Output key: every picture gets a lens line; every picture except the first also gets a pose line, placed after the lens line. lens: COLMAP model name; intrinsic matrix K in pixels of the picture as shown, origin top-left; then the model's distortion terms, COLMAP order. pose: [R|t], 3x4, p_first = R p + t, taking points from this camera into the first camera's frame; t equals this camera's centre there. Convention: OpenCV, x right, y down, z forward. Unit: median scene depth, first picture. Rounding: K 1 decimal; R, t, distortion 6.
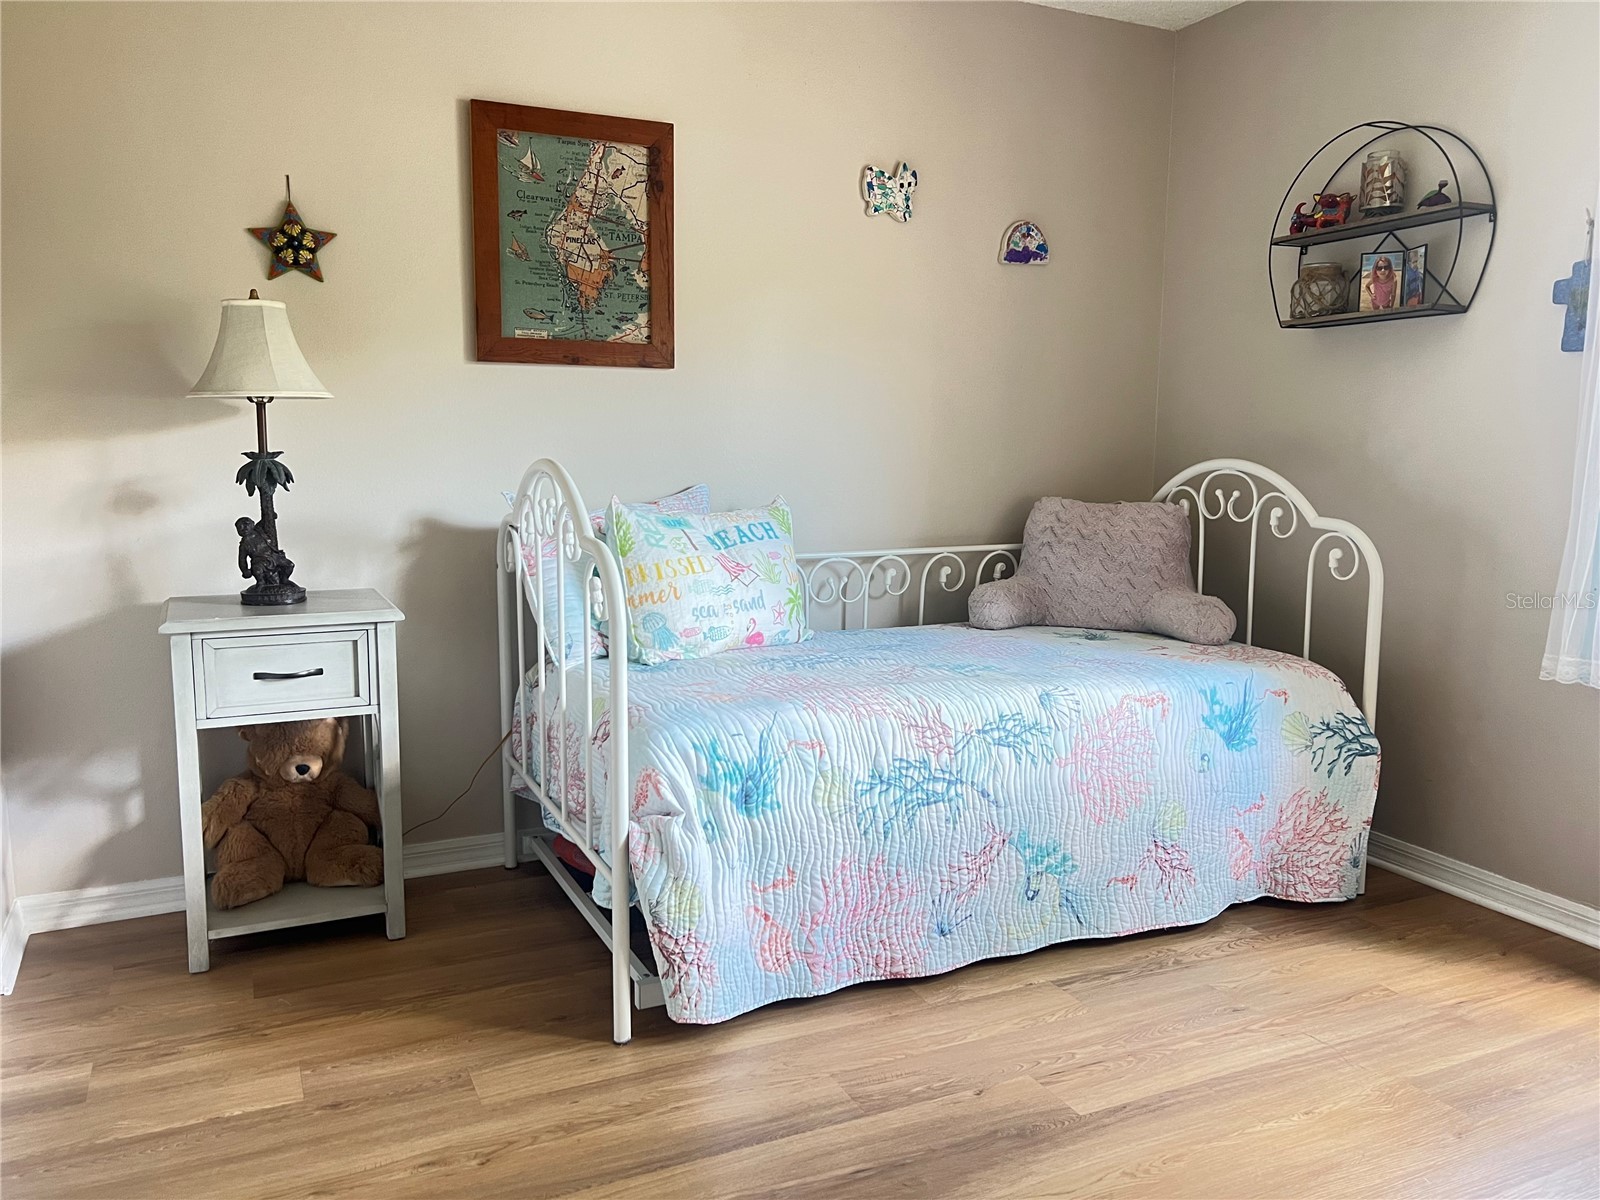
lens RADIAL K [[1216.2, 0, 805.9], [0, 1216.2, 607.3], [0, 0, 1]] dist [0.049179, -0.052396]
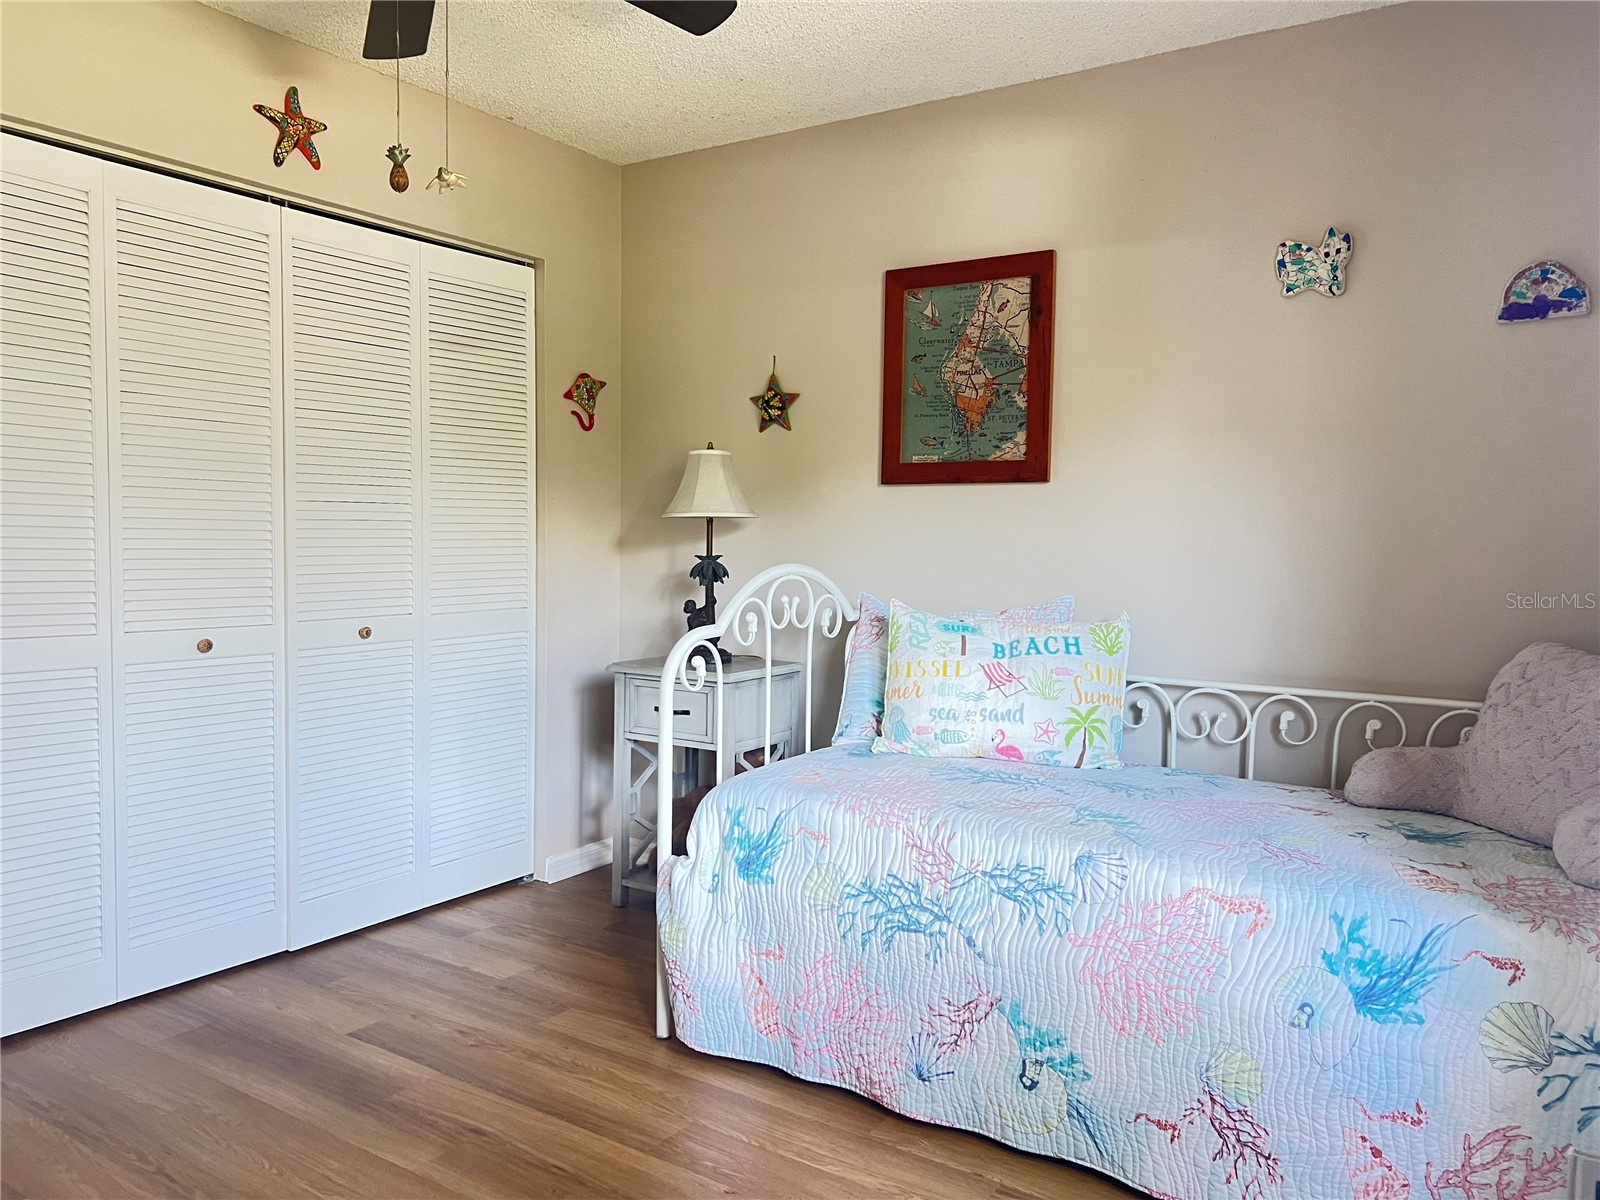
lens RADIAL K [[1216.2, 0, 790.8], [0, 1216.2, 609.0], [0, 0, 1]] dist [0.049179, -0.052396]
pose [[0.506535, 0.056246, -0.860383, 0.737450], [-0.131914, 0.991178, -0.012866, -0.054769], [0.852069, 0.120013, 0.509486, 0.342849]]
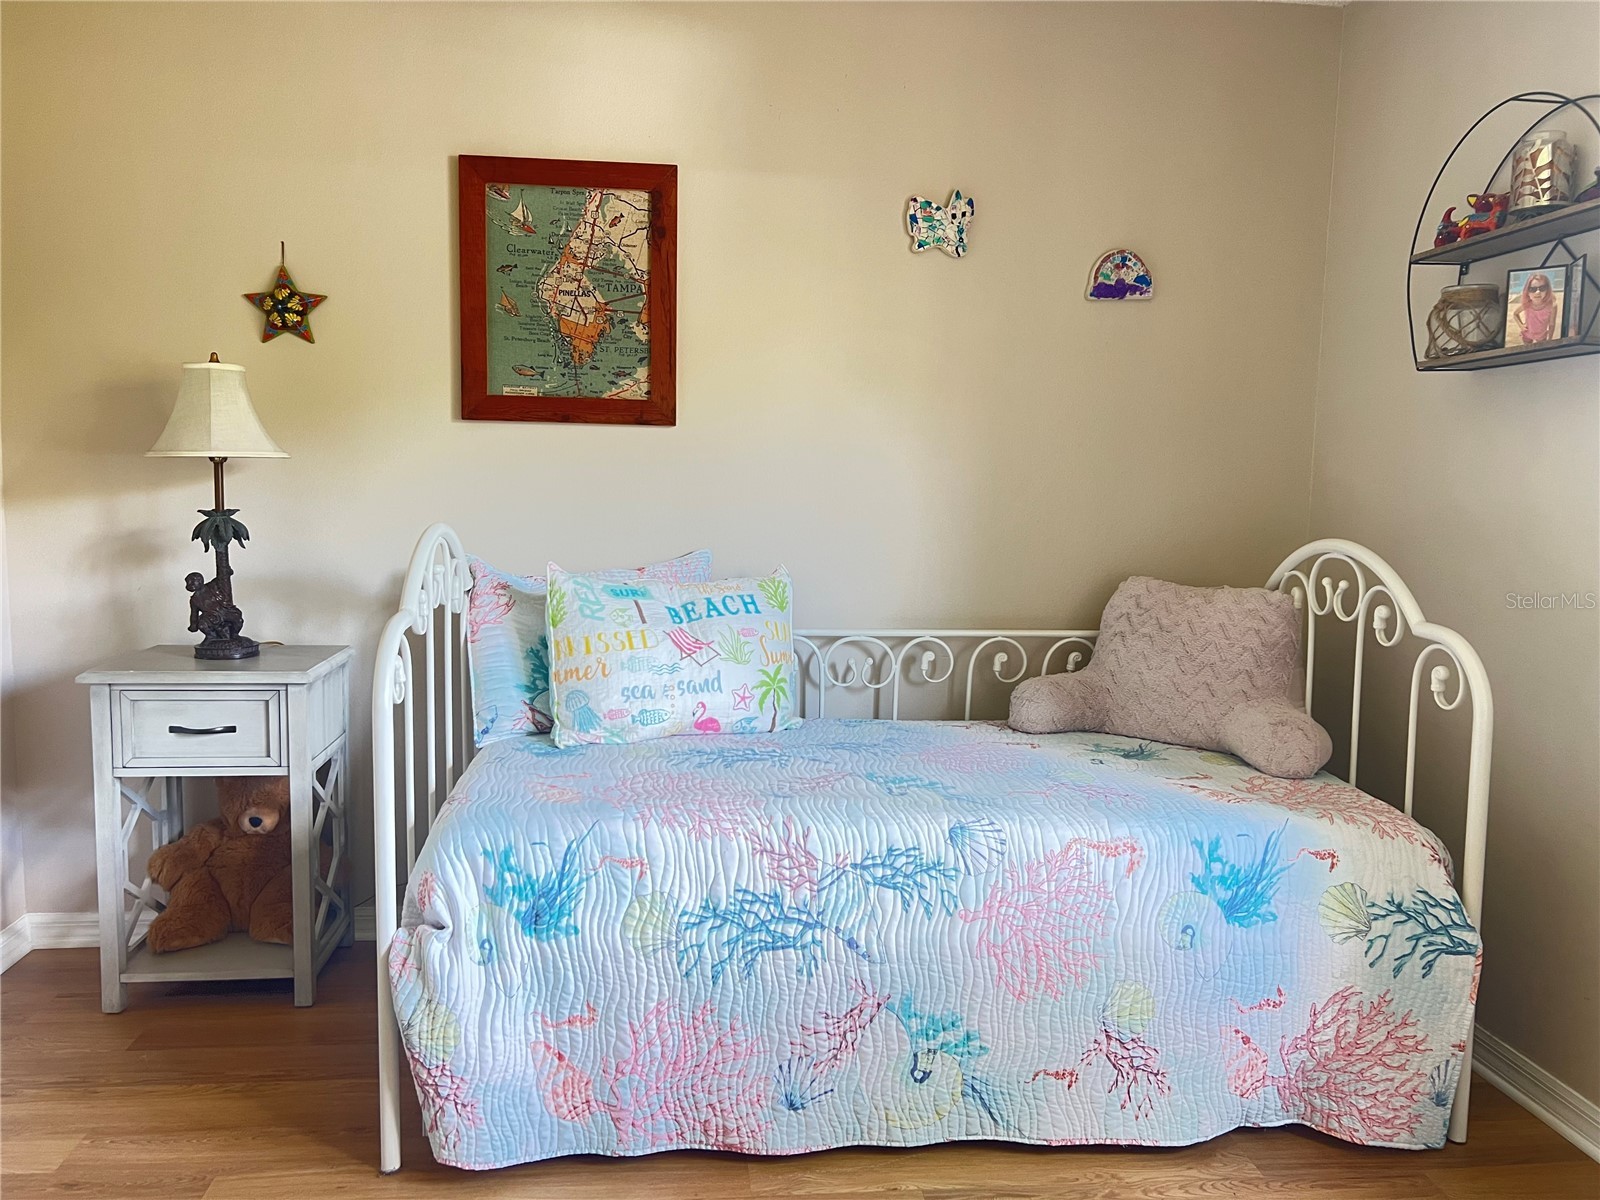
lens RADIAL K [[1216.2, 0, 797.5], [0, 1216.2, 611.8], [0, 0, 1]] dist [0.049179, -0.052396]
pose [[0.942257, 0.048712, -0.331328, 0.325214], [-0.059478, 0.997978, -0.022426, -0.043112], [0.329566, 0.040838, 0.943249, 0.177473]]
